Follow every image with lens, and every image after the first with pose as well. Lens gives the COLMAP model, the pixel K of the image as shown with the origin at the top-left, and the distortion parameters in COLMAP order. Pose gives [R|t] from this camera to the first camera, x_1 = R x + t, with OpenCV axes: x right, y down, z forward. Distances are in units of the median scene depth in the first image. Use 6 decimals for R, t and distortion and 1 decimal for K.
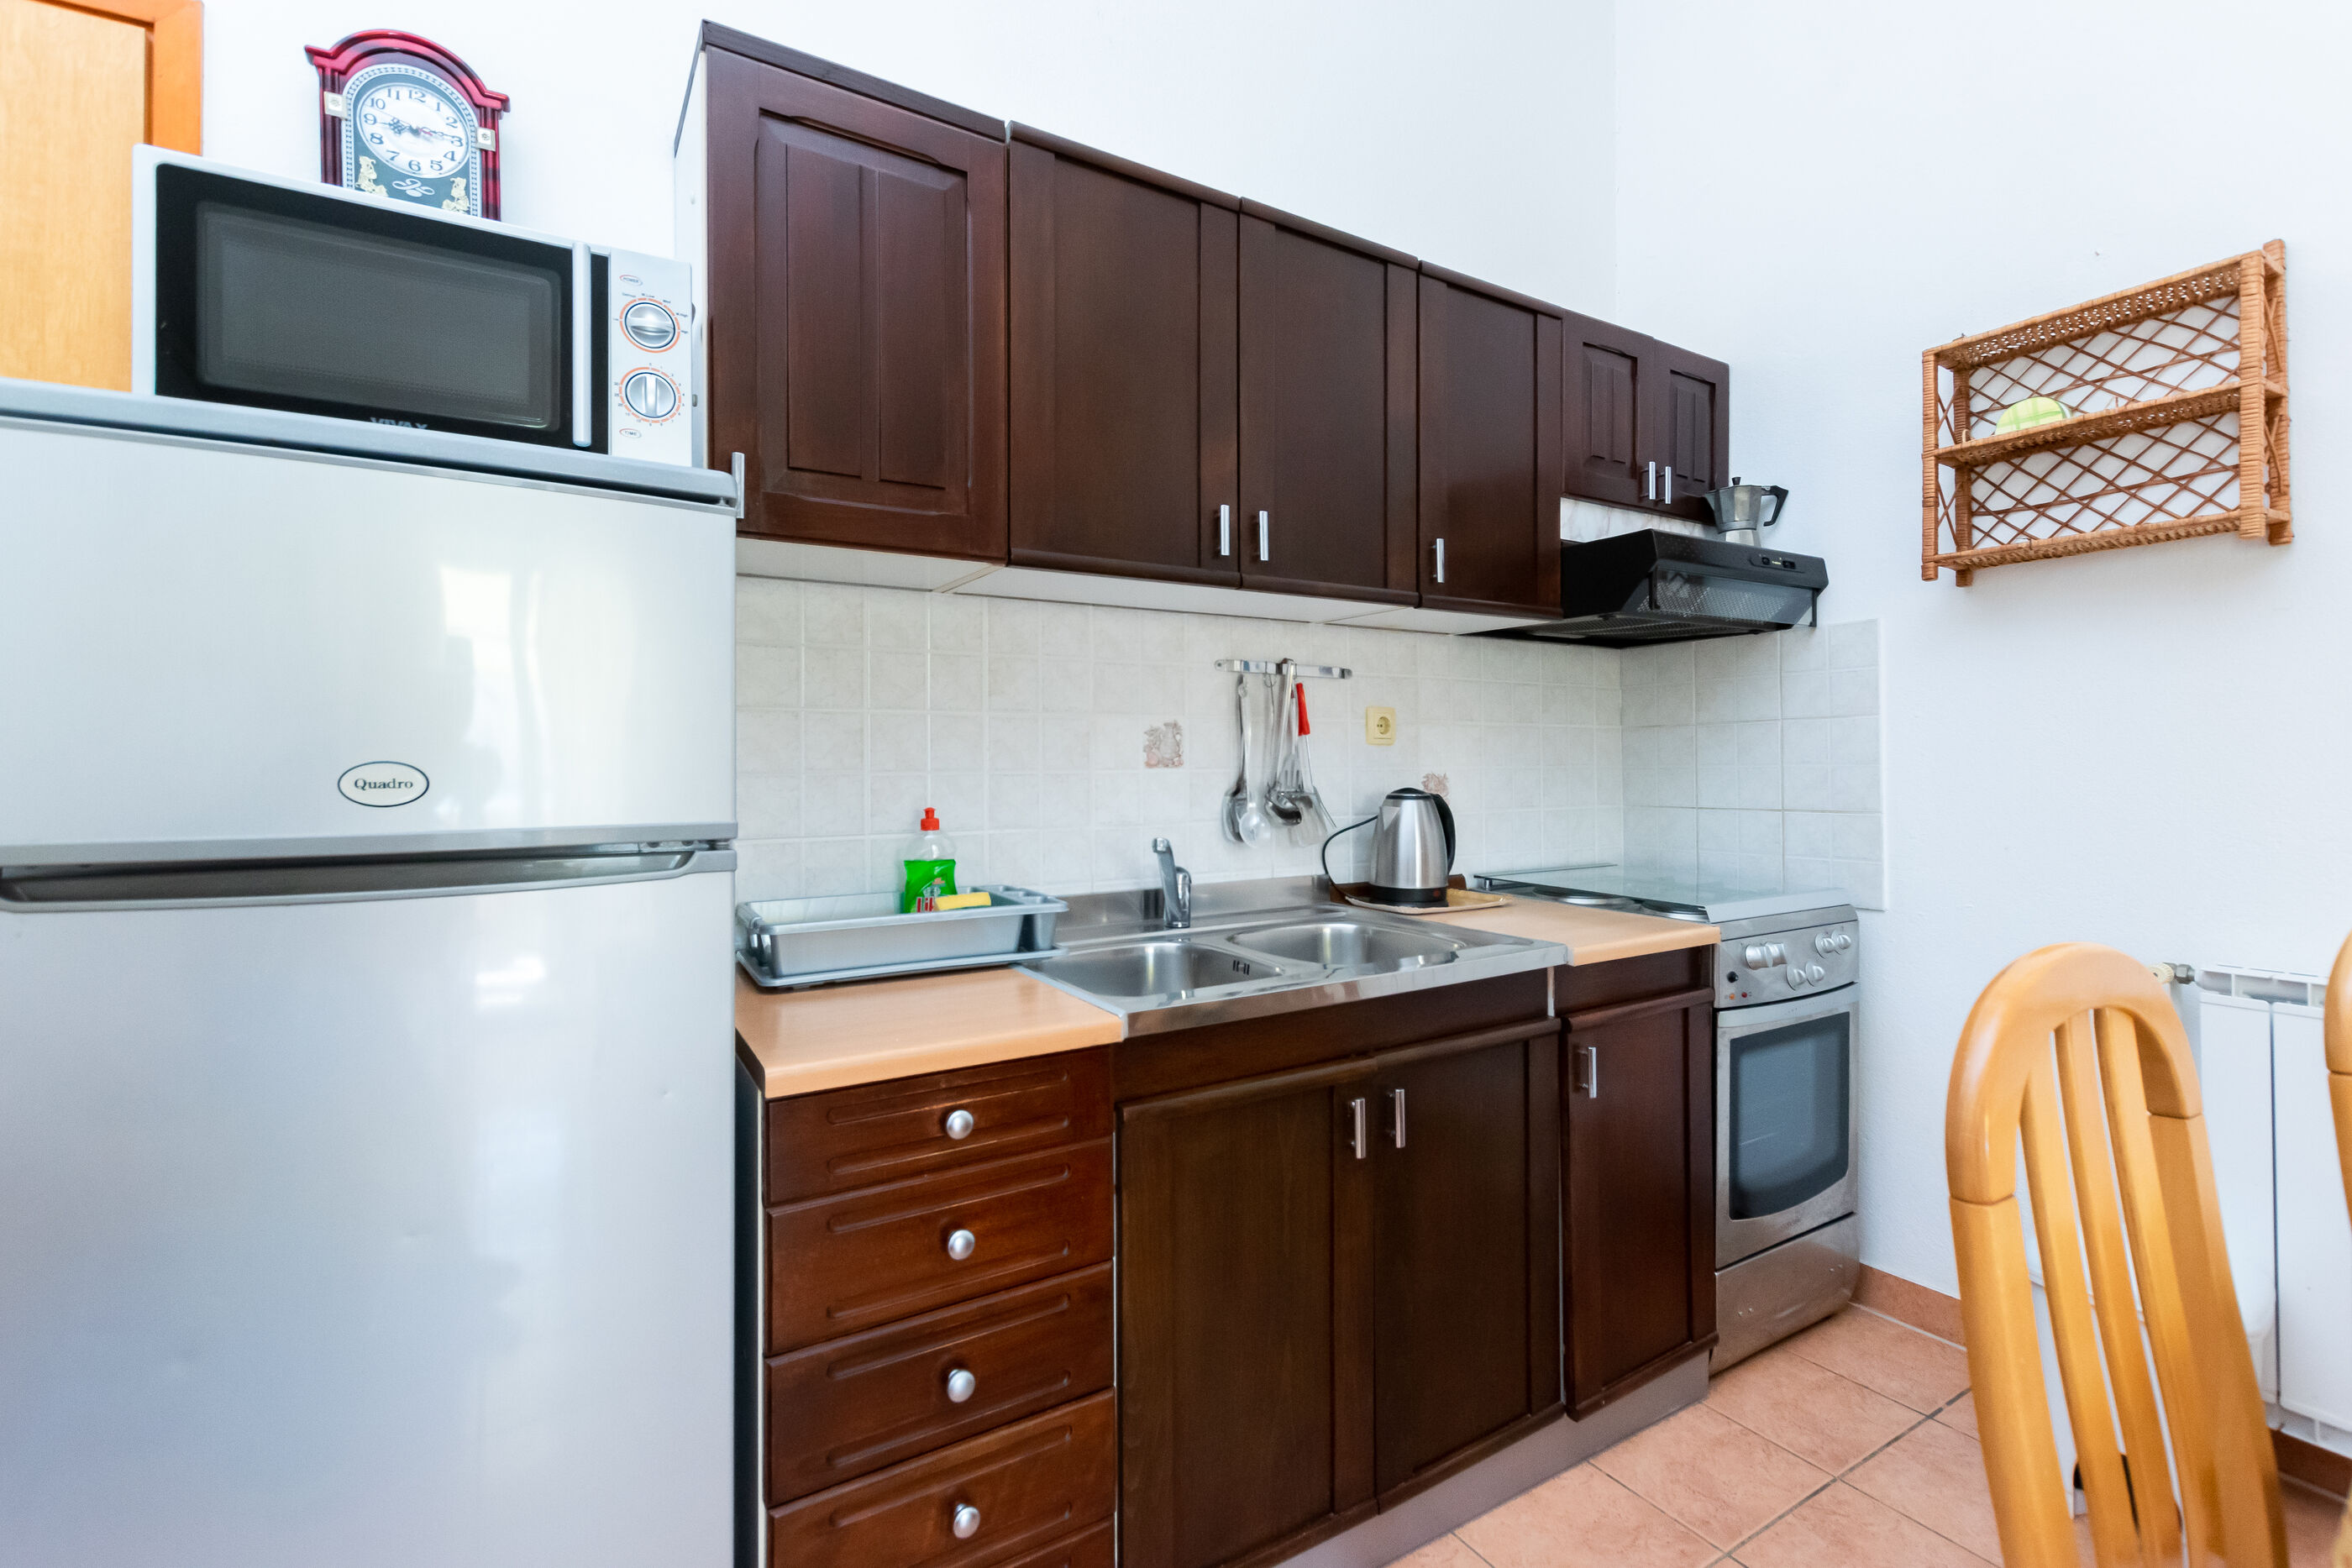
lens RADIAL K [[1028.0, 0, 1168.4], [0, 1028.0, 757.5], [0, 0, 1]] dist [0.009528, -0.005399]
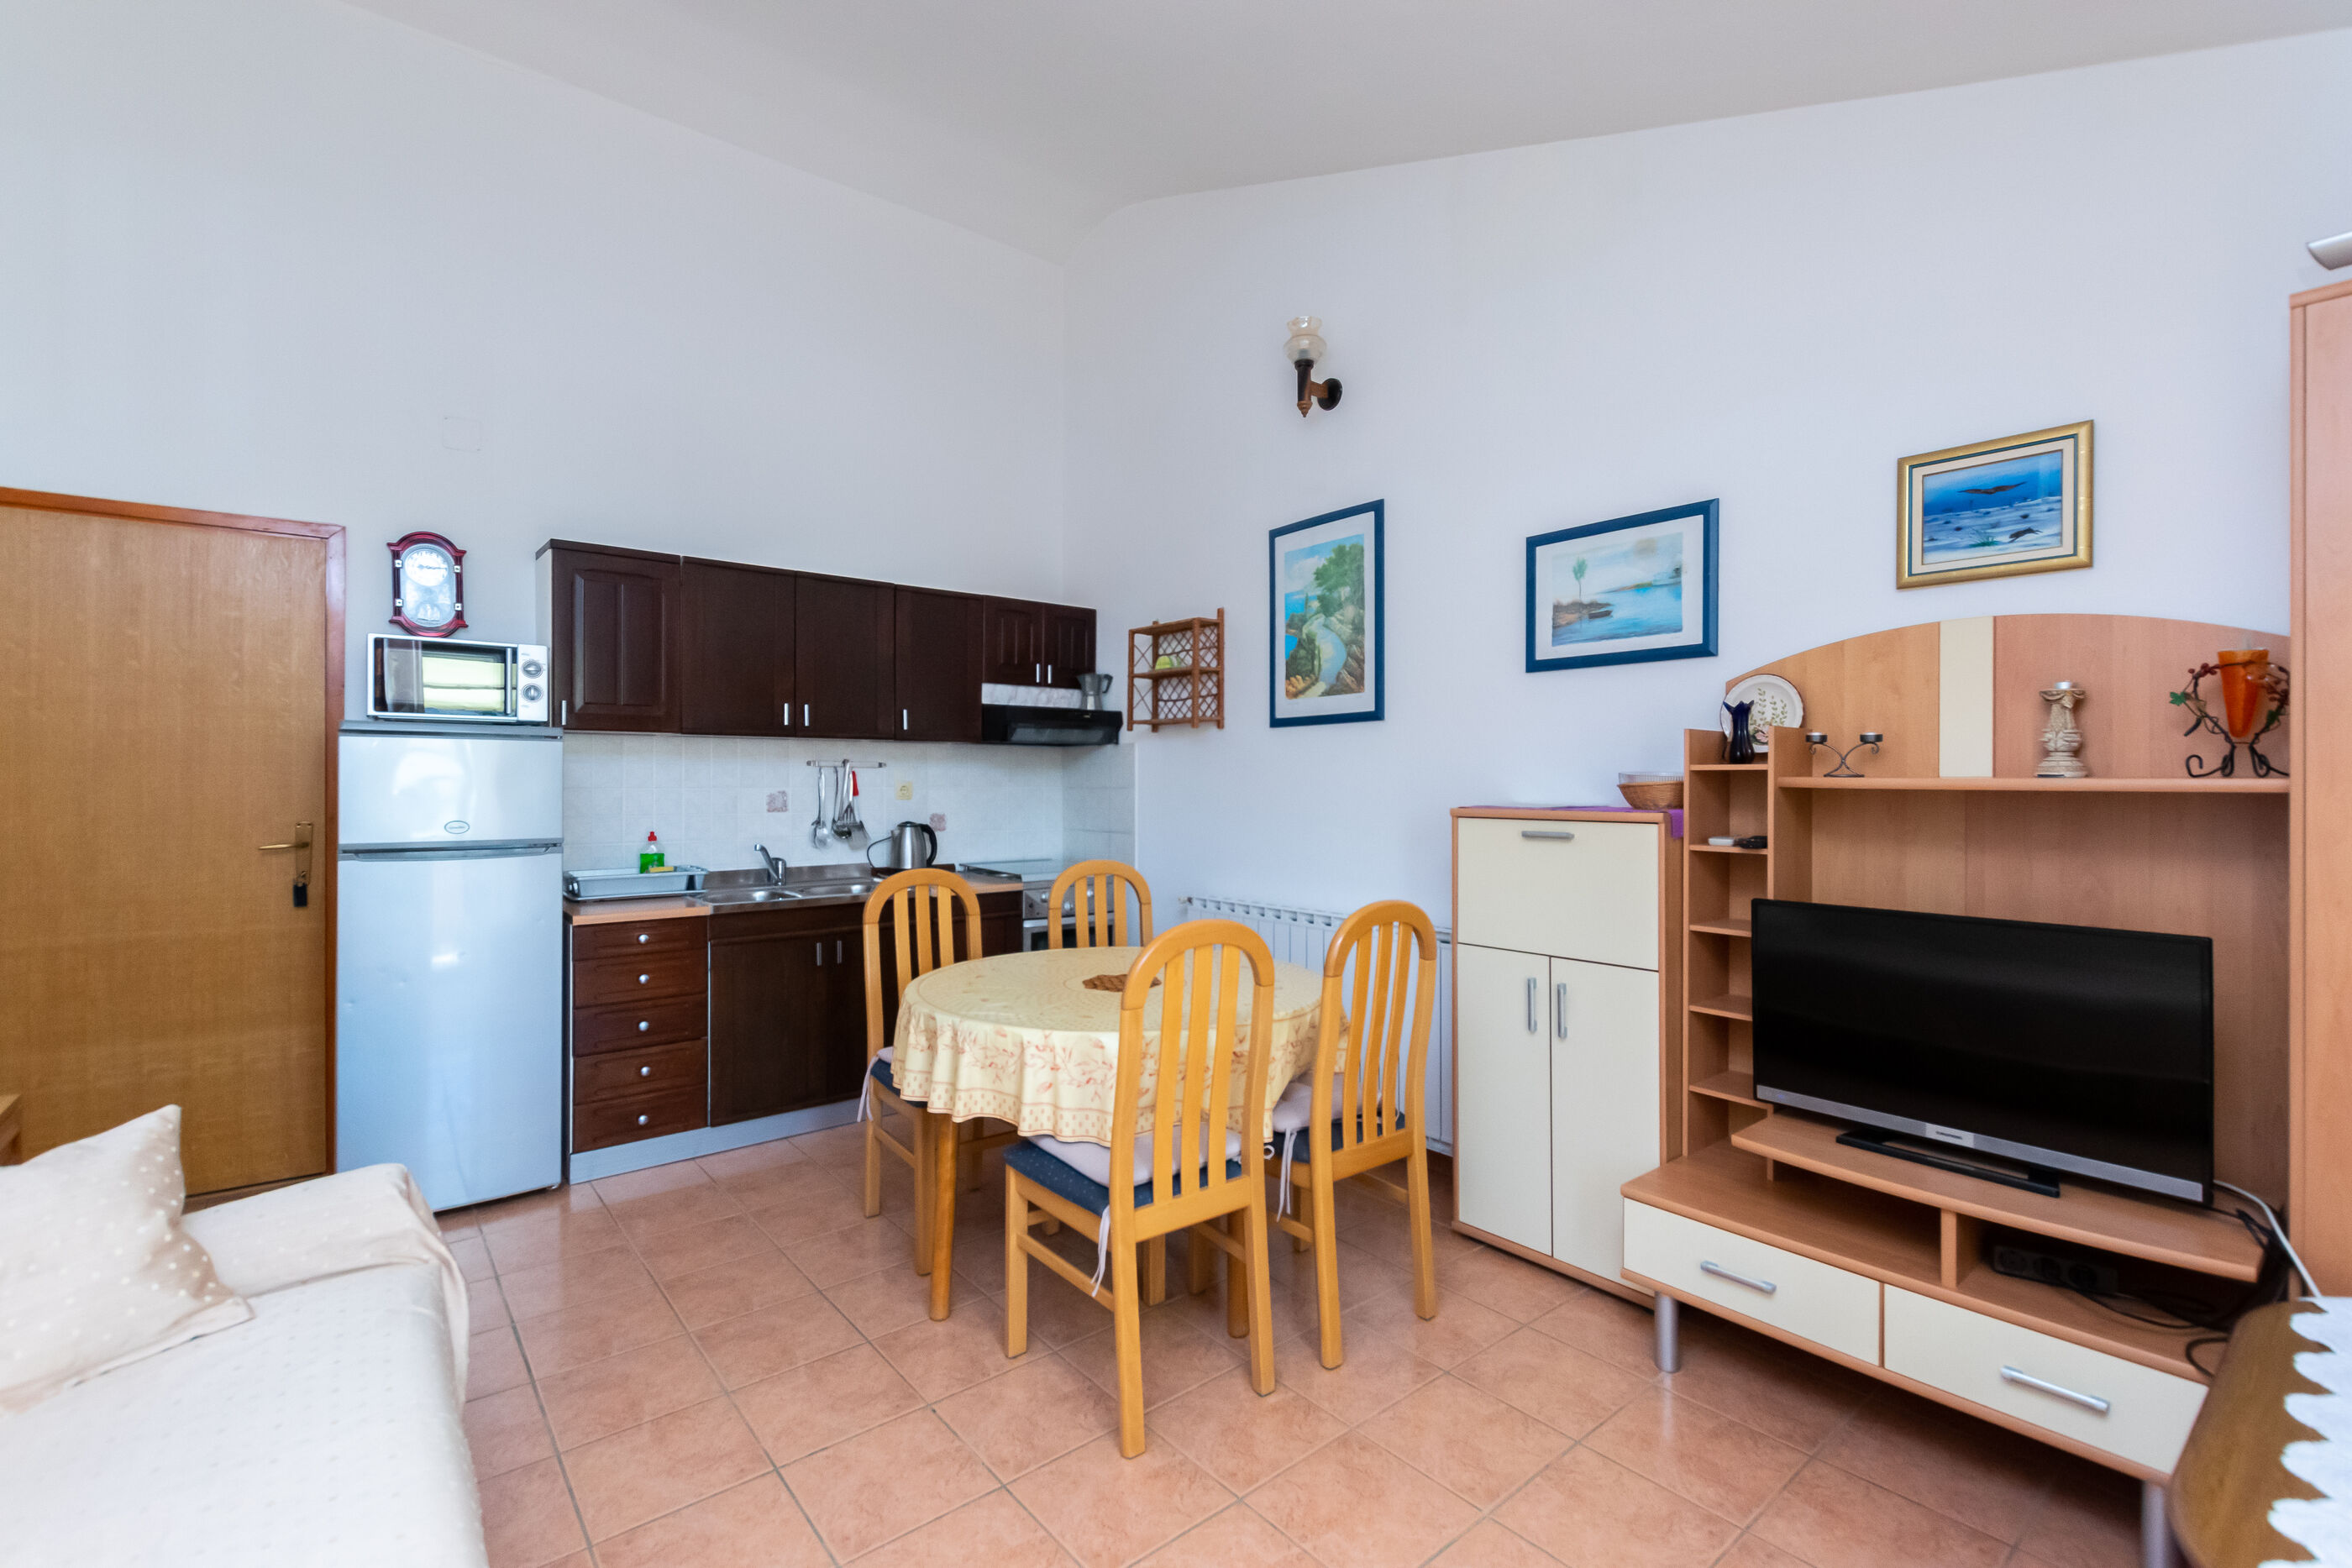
lens RADIAL K [[1028.0, 0, 1191.1], [0, 1028.0, 784.9], [0, 0, 1]] dist [0.009528, -0.005399]
pose [[0.988377, 0.007972, 0.151812, 0.552072], [-0.010310, 0.999840, 0.014623, -0.091403], [-0.151671, -0.016018, 0.988301, -1.329388]]
